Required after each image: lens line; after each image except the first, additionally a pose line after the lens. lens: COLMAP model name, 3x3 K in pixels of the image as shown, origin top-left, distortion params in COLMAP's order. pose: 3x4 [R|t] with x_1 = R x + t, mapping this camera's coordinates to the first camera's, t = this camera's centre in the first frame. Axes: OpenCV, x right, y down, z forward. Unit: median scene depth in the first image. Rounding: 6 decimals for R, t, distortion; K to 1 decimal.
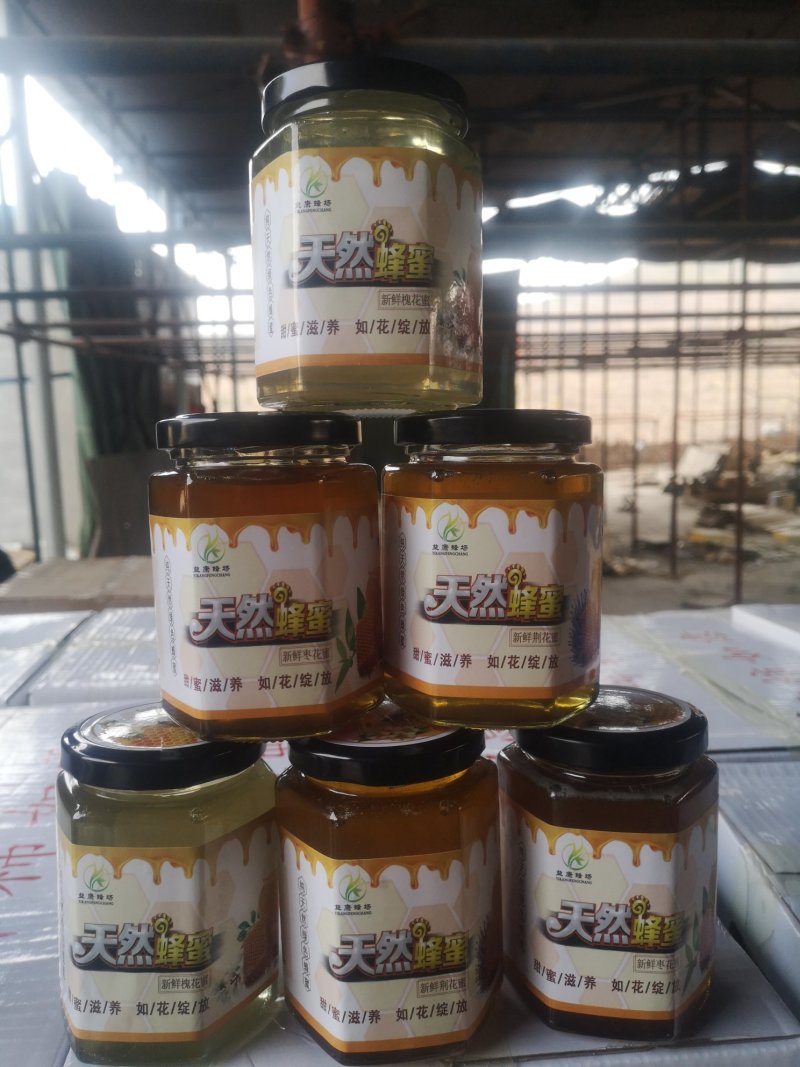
lens RADIAL K [[880.0, 0, 400.0], [0, 880.0, 533.5], [0, 0, 1]] dist [0.040234, -0.035353]
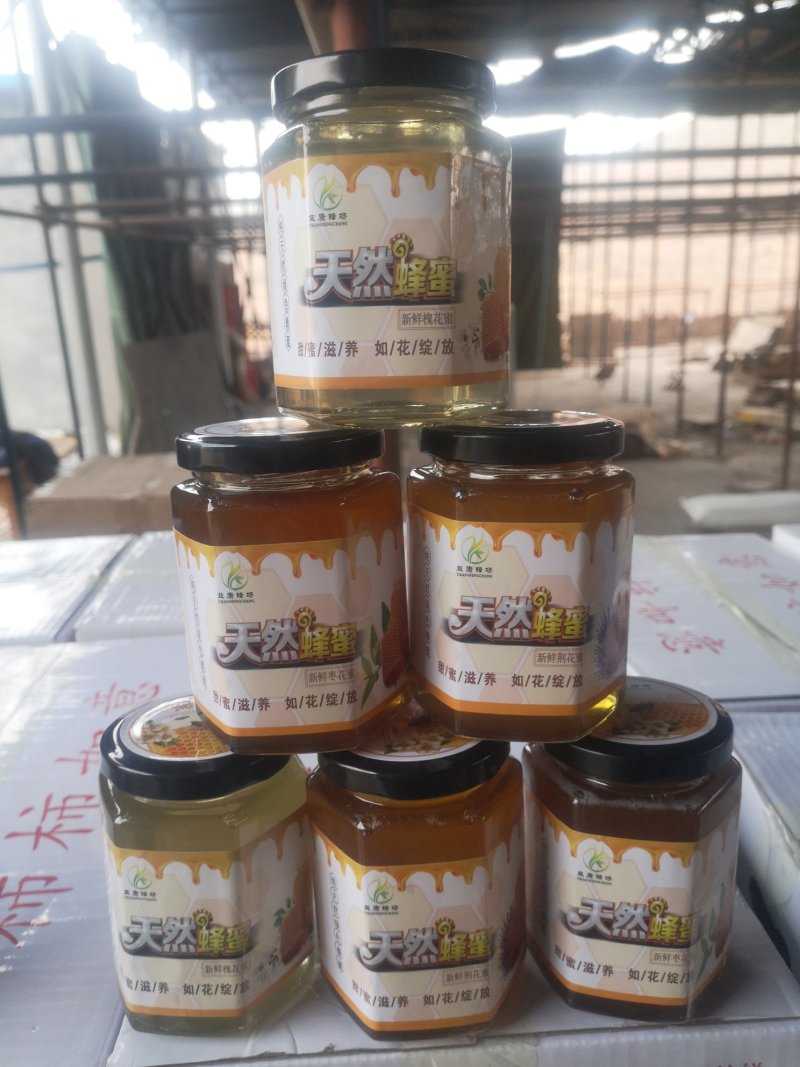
lens RADIAL K [[880.0, 0, 400.0], [0, 880.0, 533.5], [0, 0, 1]] dist [0.040234, -0.035353]
pose [[0.998916, -0.004049, -0.046377, 0.019308], [0.010806, 0.989167, 0.146394, -0.167004], [0.045282, -0.146736, 0.988139, 0.025963]]
